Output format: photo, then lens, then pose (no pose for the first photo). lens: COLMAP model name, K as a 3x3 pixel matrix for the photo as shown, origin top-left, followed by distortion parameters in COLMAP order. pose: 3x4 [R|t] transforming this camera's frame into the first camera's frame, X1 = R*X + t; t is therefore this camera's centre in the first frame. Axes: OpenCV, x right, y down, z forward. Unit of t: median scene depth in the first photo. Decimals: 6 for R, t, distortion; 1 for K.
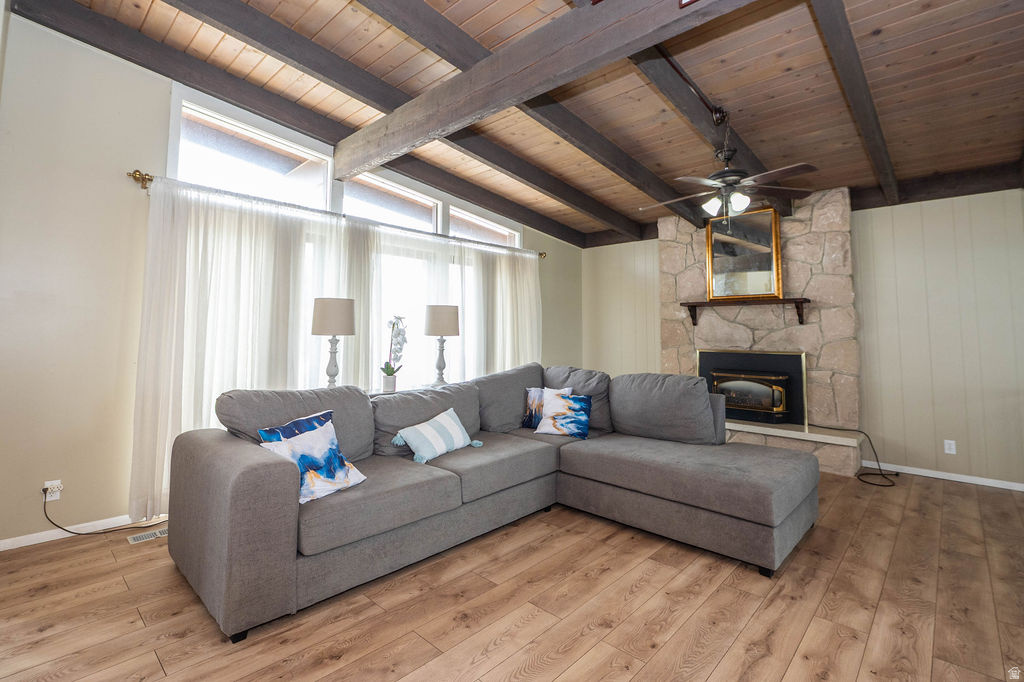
lens RADIAL K [[467.5, 0, 509.4], [0, 467.5, 300.8], [0, 0, 1]] dist [0.001616, 0.000328]
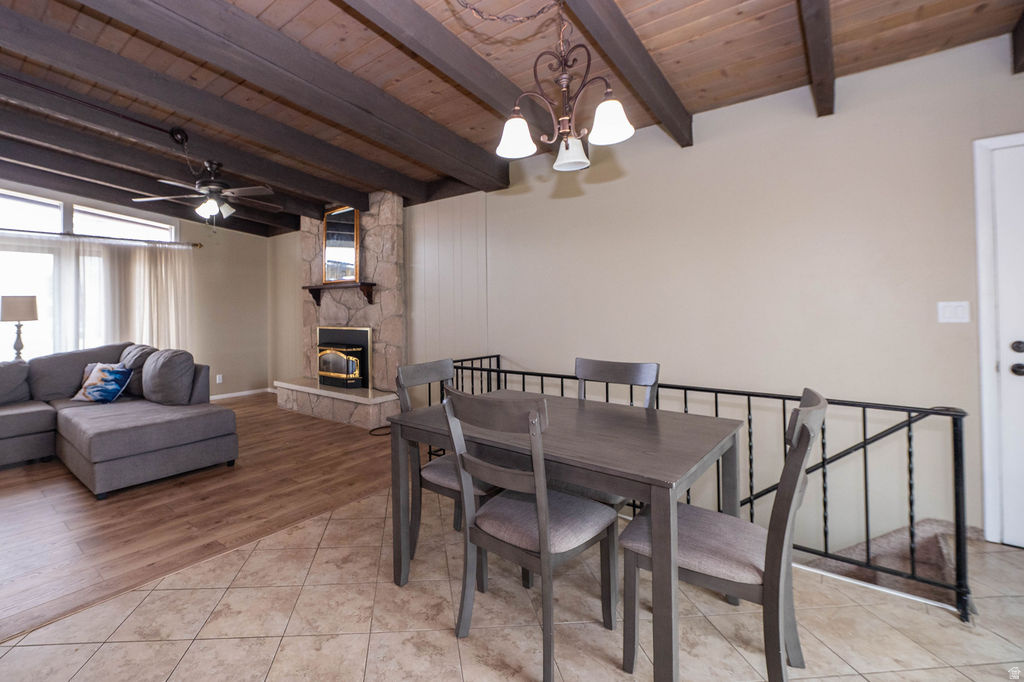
lens RADIAL K [[454.1, 0, 443.8], [0, 454.1, 301.5], [0, 0, 1]] dist [-0.017487, -0.000408]
pose [[0.998967, -0.019393, 0.041106, 0.761210], [0.017074, 0.998283, 0.056039, -0.017765], [-0.042122, -0.055279, 0.997582, -0.149161]]
